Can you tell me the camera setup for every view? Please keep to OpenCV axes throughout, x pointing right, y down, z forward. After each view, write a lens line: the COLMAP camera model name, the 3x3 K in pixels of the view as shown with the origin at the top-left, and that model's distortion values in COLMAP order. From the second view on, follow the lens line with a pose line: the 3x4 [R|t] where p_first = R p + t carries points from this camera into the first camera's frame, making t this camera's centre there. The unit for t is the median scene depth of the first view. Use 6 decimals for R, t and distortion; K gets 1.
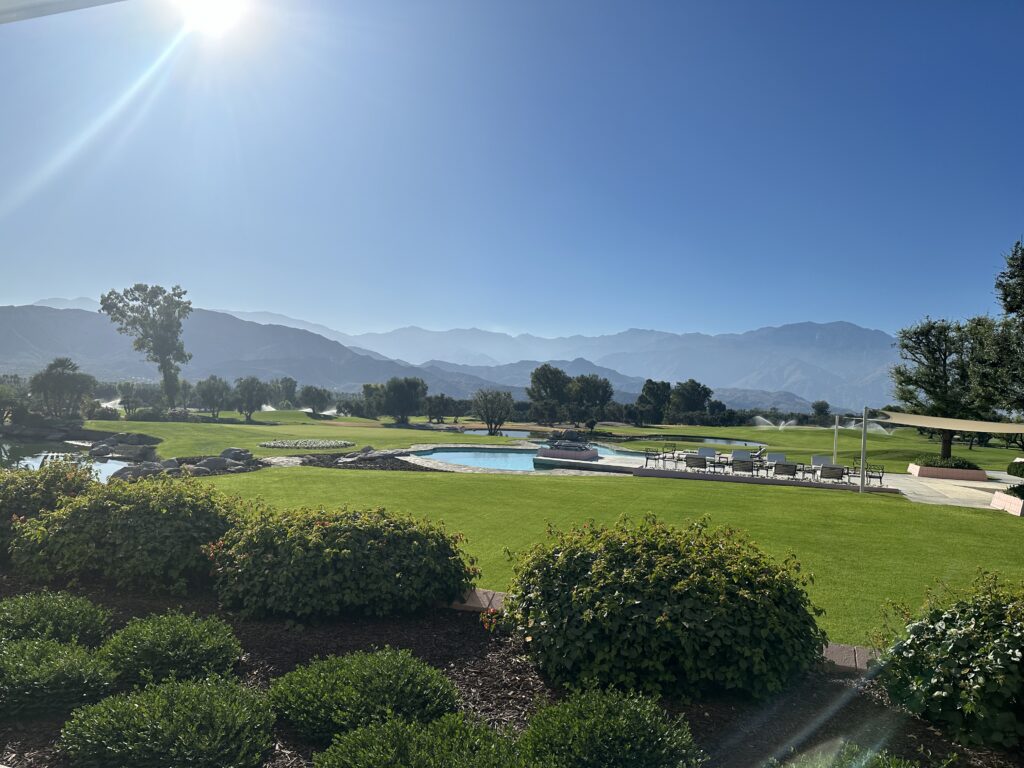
lens RADIAL K [[702.7, 0, 509.4], [0, 702.7, 393.6], [0, 0, 1]] dist [0.152297, -0.229050]
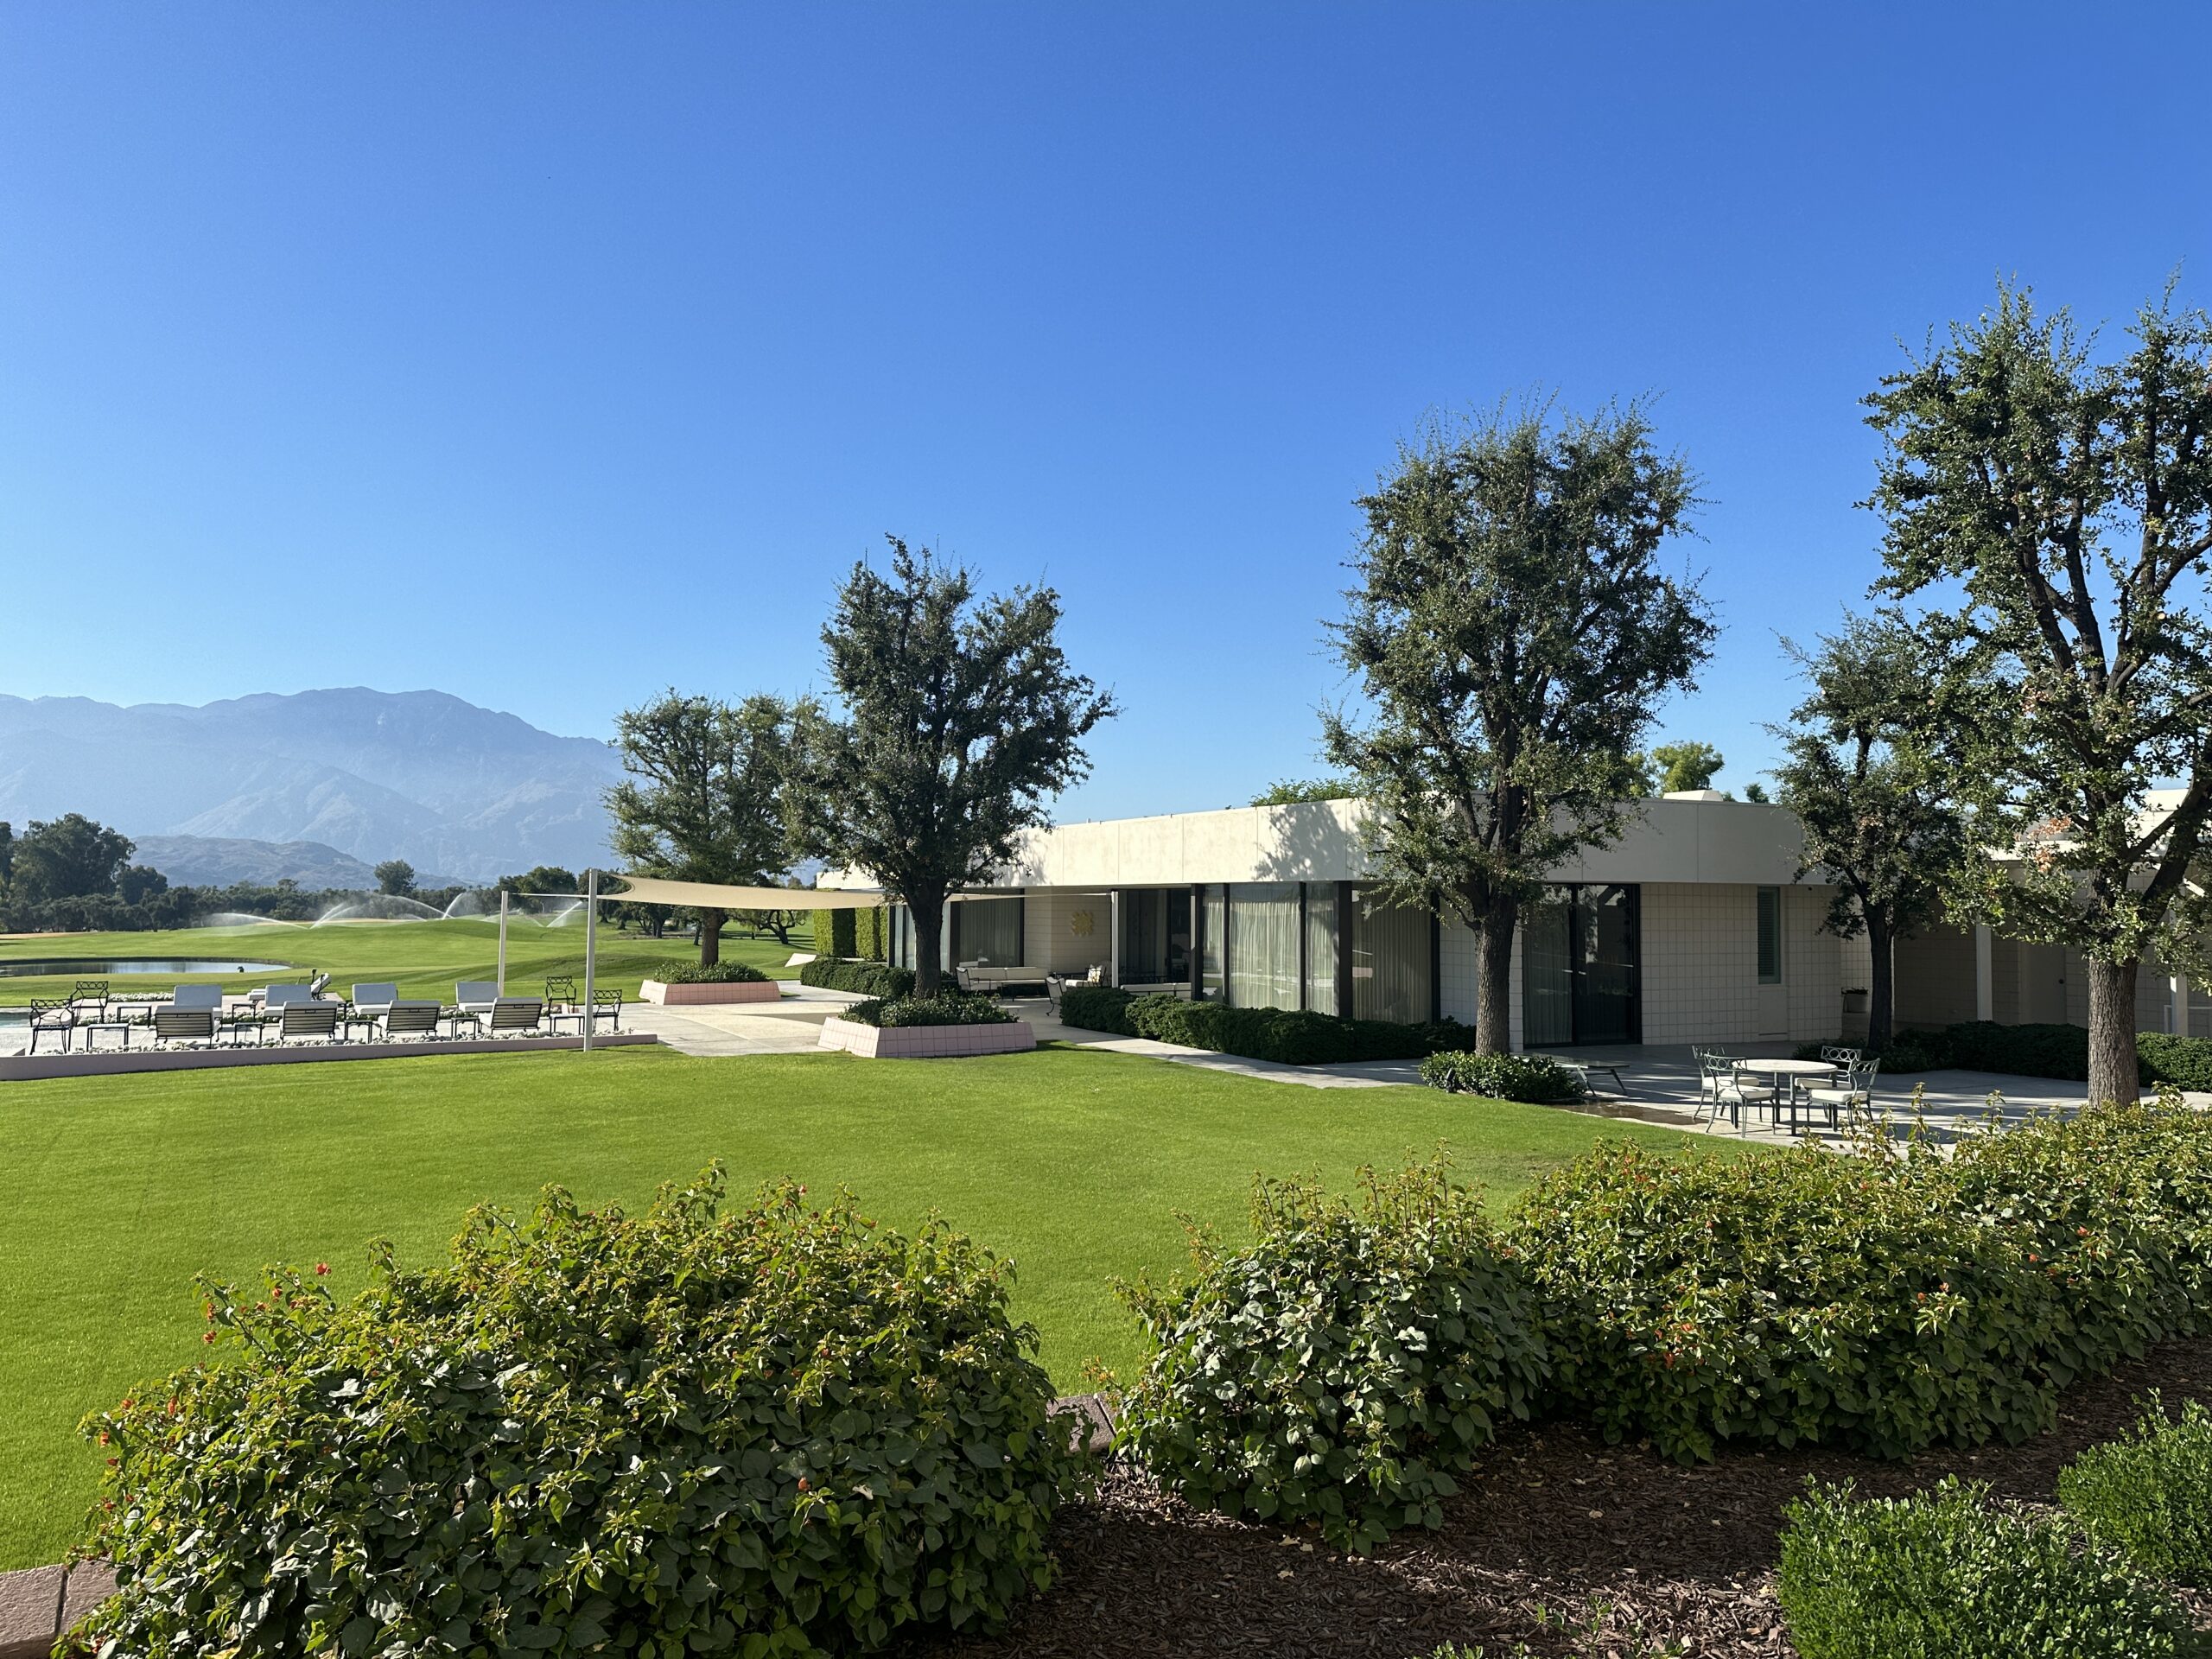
lens RADIAL K [[1518.0, 0, 1100.3], [0, 1518.0, 850.3], [0, 0, 1]] dist [0.152297, -0.229050]
pose [[0.668518, -0.019016, 0.743453, -0.026442], [0.016622, 0.999805, 0.010626, 0.000342], [-0.743510, 0.005254, 0.668704, 0.045605]]
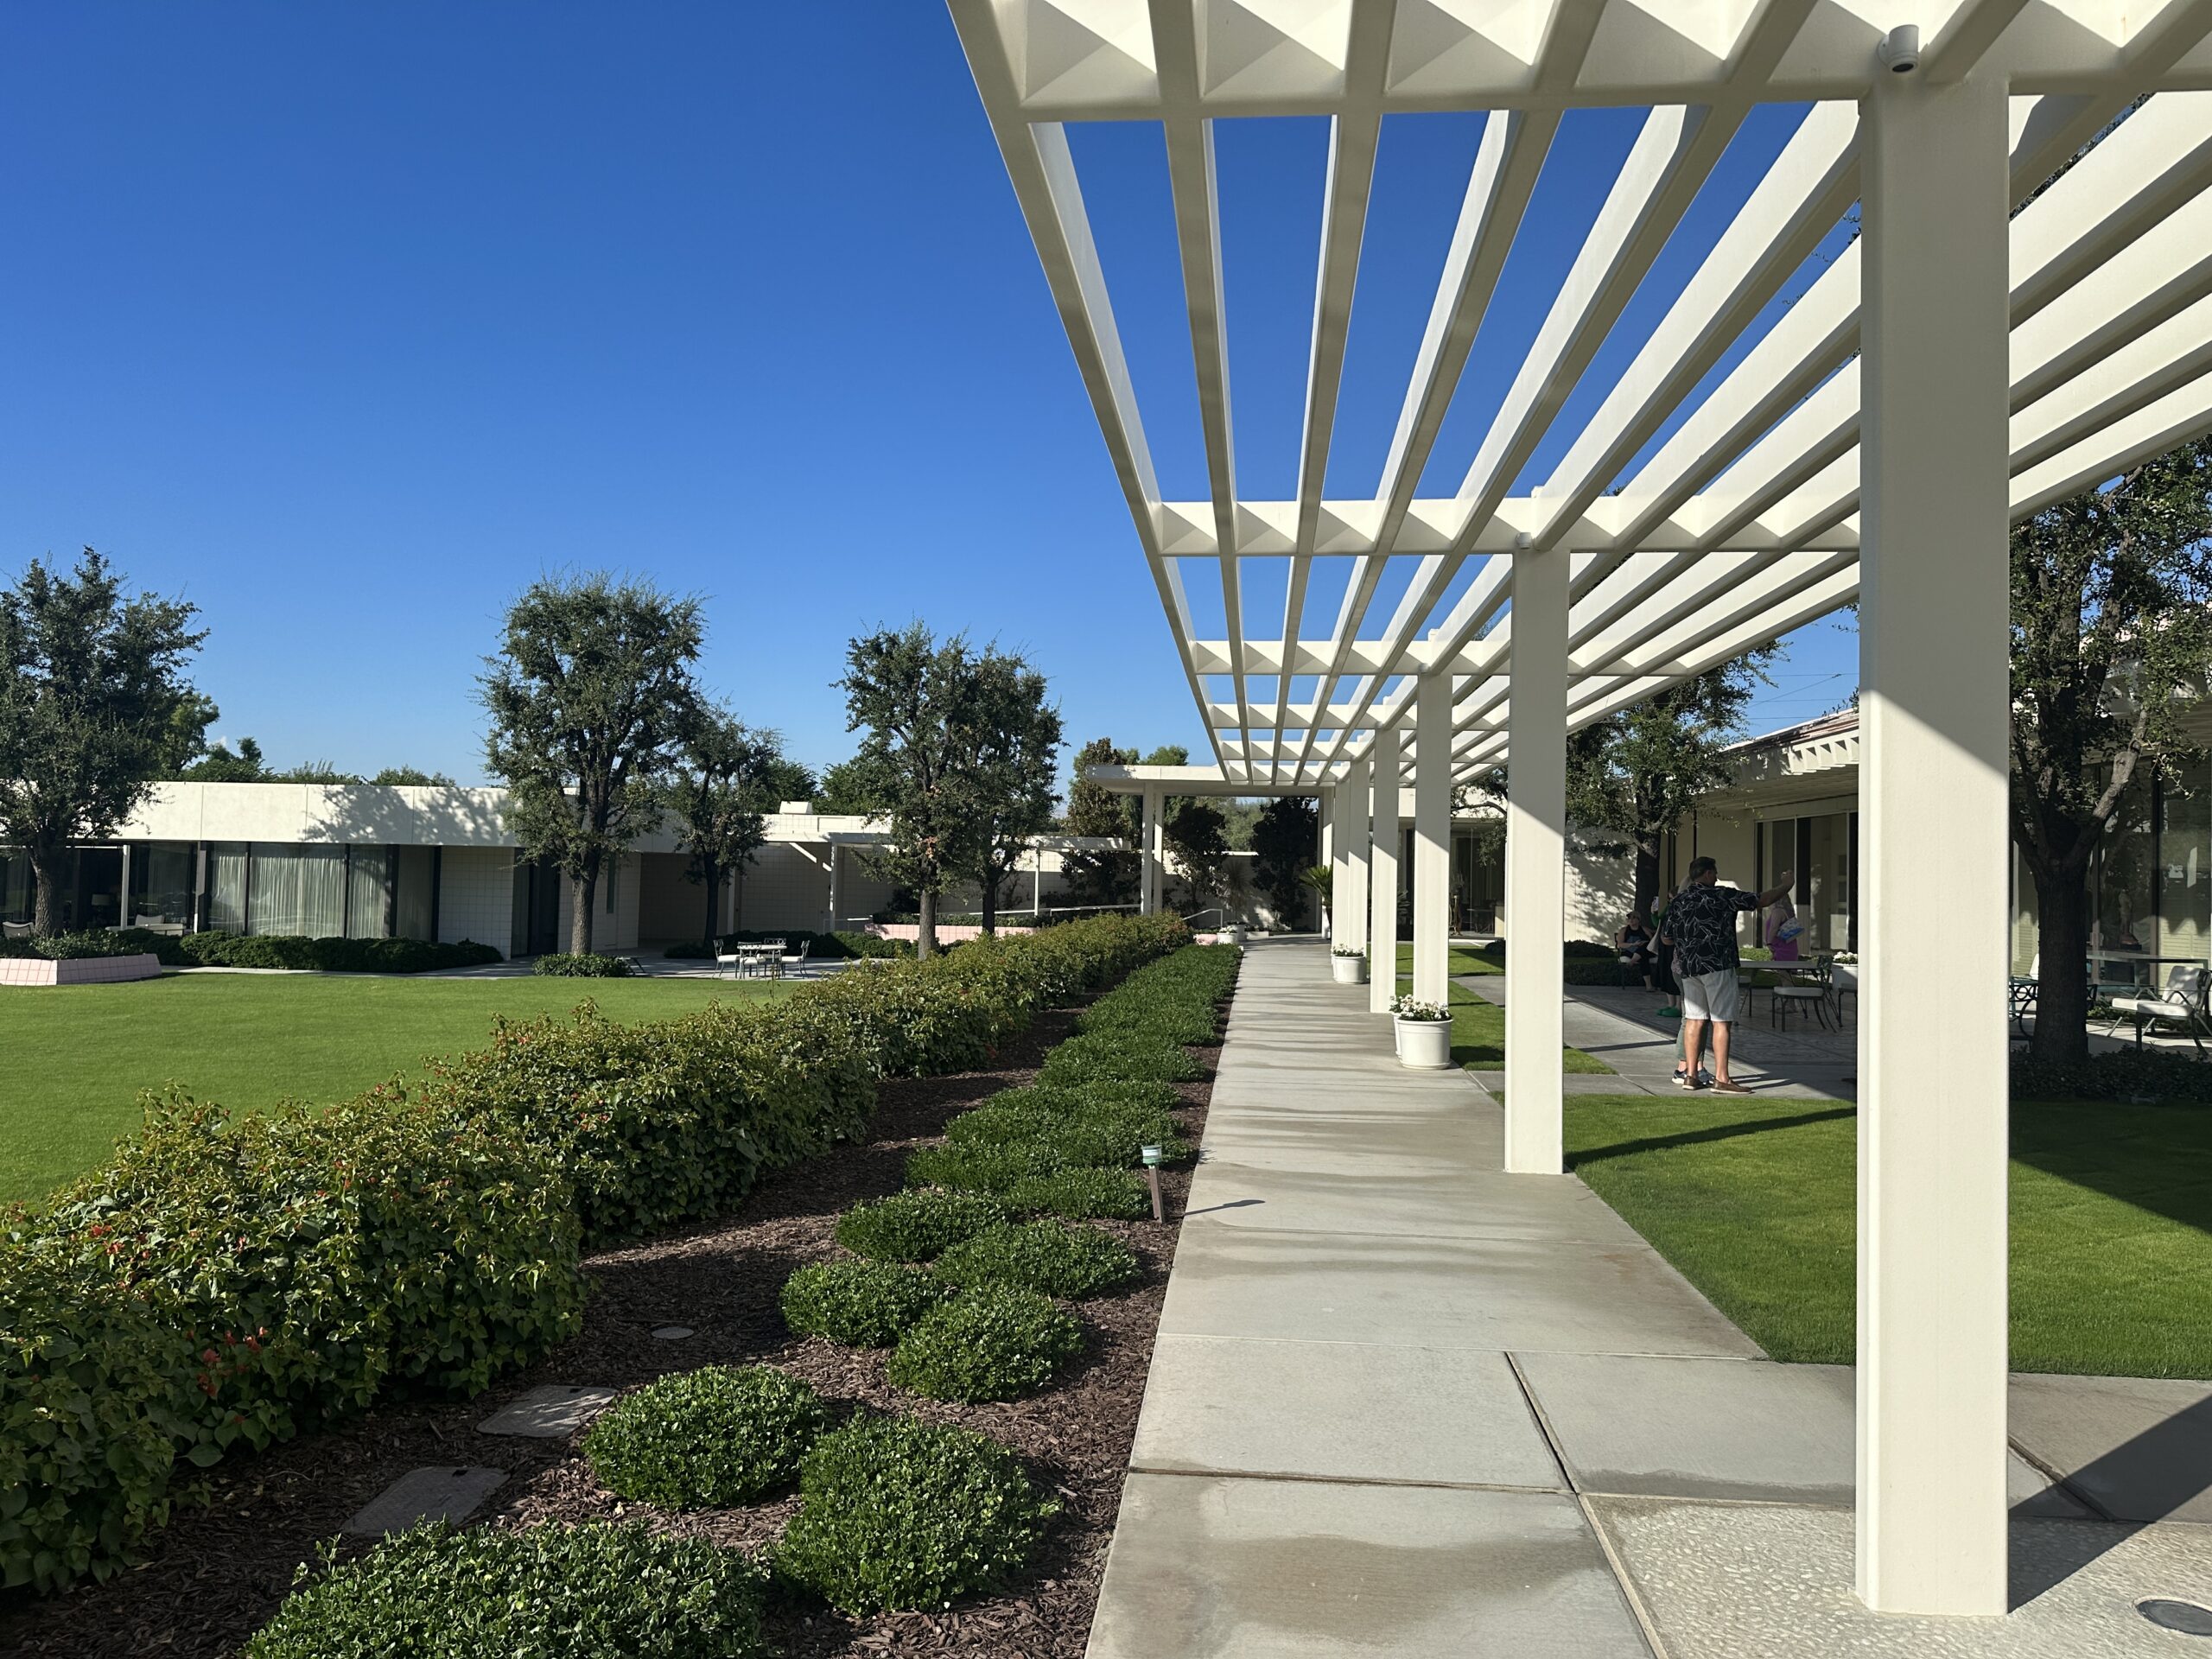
lens RADIAL K [[1519.9, 0, 1204.4], [0, 1519.9, 823.9], [0, 0, 1]] dist [-0.028805, -0.007541]
pose [[-0.303642, -0.020479, 0.952566, -0.508597], [-0.047339, 0.998858, 0.006385, -0.019863], [-0.951610, -0.043155, -0.304265, 0.238793]]
